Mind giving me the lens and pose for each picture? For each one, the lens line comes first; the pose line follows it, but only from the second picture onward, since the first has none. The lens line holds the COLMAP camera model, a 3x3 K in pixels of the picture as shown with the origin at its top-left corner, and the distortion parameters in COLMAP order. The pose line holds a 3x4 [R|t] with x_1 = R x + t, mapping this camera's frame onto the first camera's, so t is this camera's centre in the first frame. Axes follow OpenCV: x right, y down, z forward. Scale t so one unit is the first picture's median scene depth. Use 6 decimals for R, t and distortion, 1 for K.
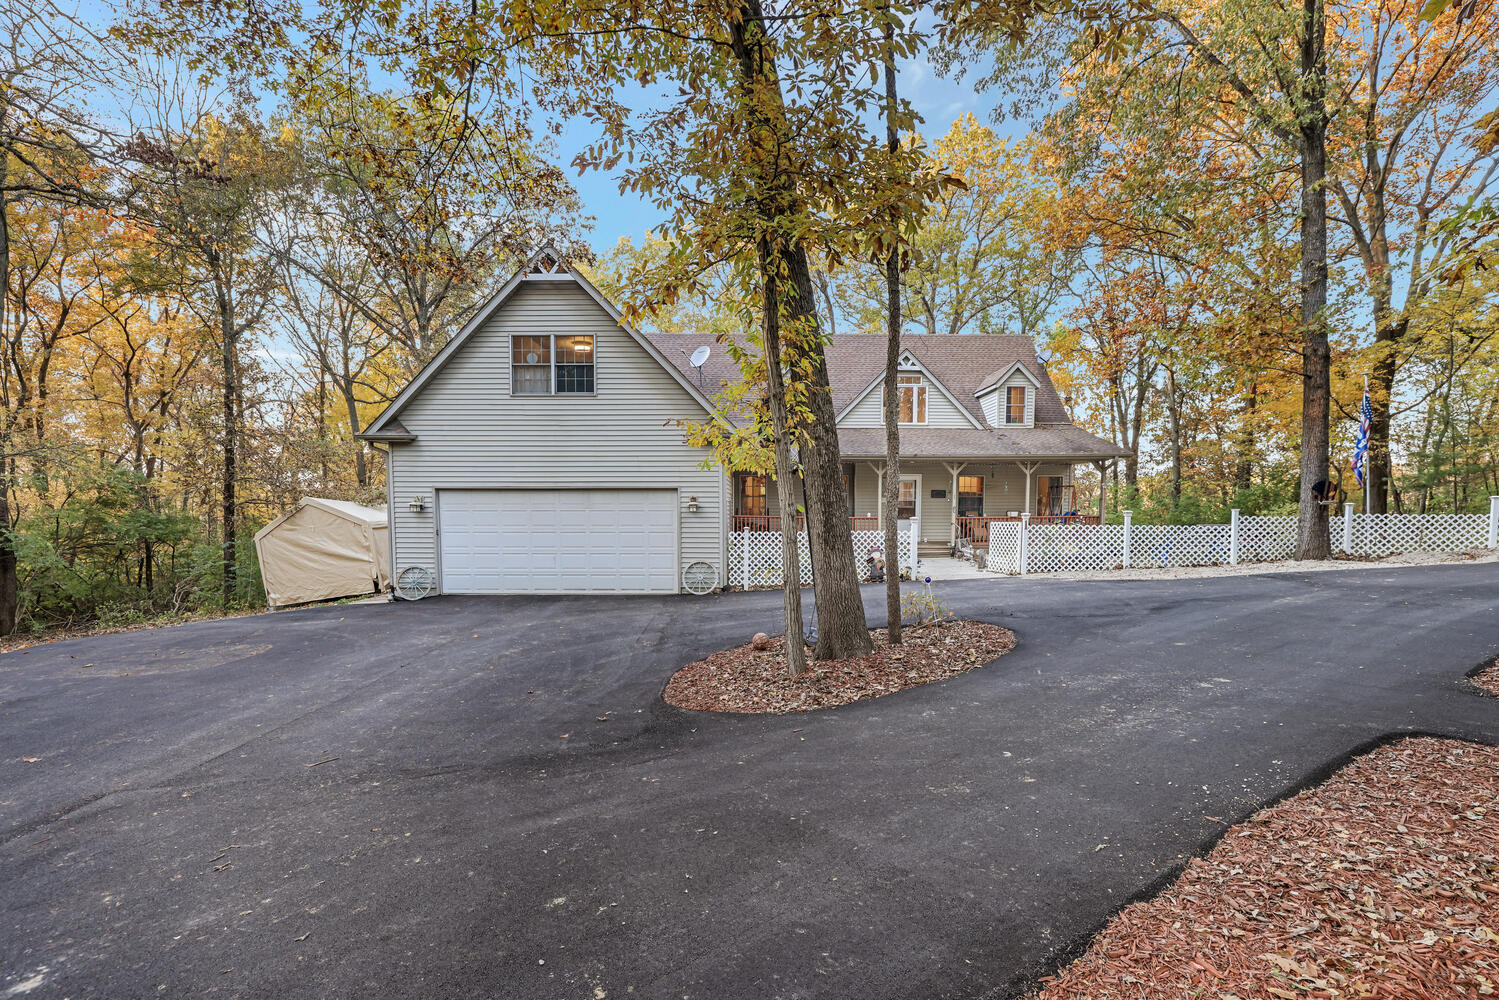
lens RADIAL K [[692.5, 0, 736.1], [0, 692.5, 534.2], [0, 0, 1]] dist [-0.011770, 0.002289]
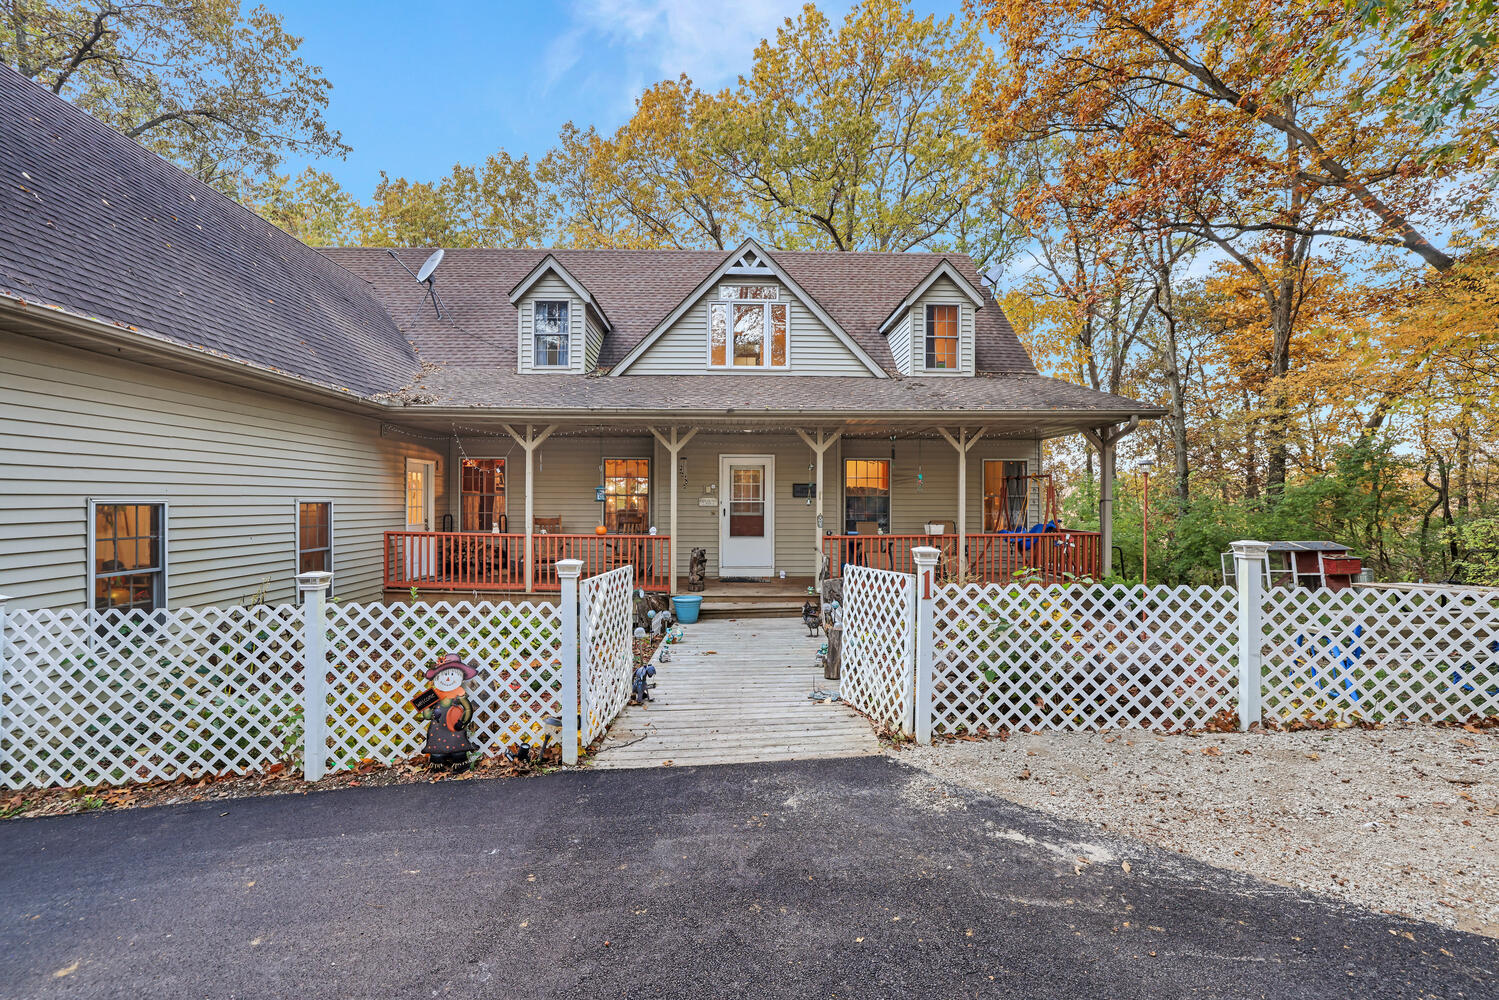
lens RADIAL K [[634.3, 0, 732.4], [0, 634.3, 496.0], [0, 0, 1]] dist [-0.011031, 0.001427]
pose [[0.999890, -0.000636, 0.014809, 0.332419], [0.001478, 0.998378, -0.056914, -0.037112], [-0.014749, 0.056930, 0.998269, 0.724733]]
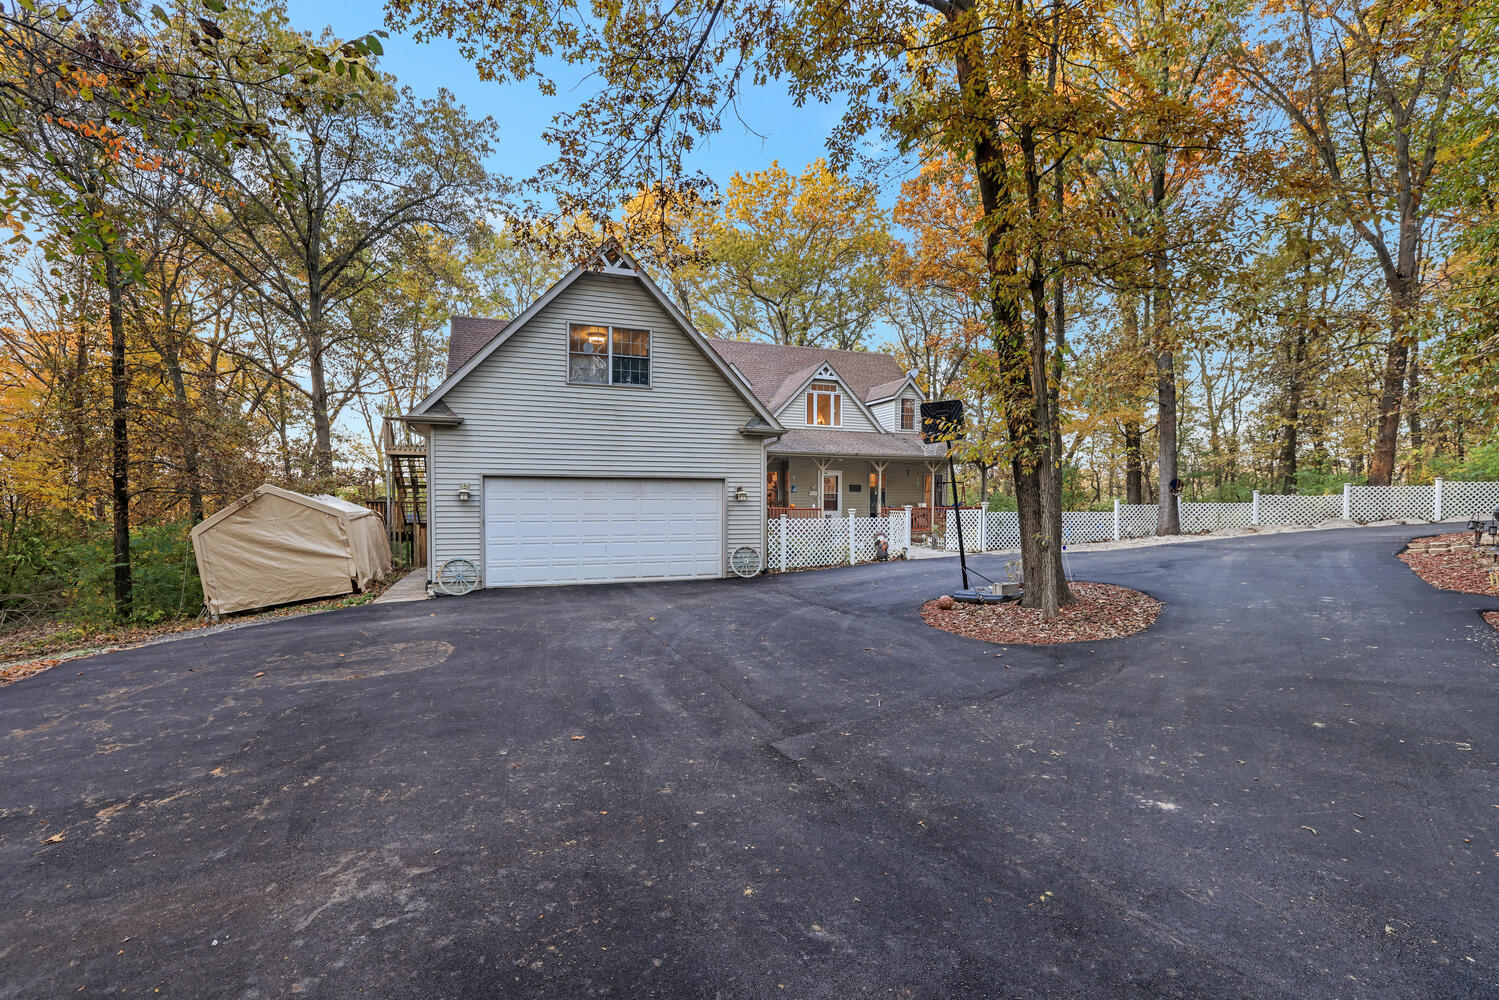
lens RADIAL K [[692.5, 0, 741.2], [0, 692.5, 499.0], [0, 0, 1]] dist [-0.011770, 0.002289]
pose [[0.932948, 0.003322, 0.359995, -0.447255], [0.014047, 0.998860, -0.045621, 0.013983], [-0.359737, 0.047619, 0.931838, -0.005624]]
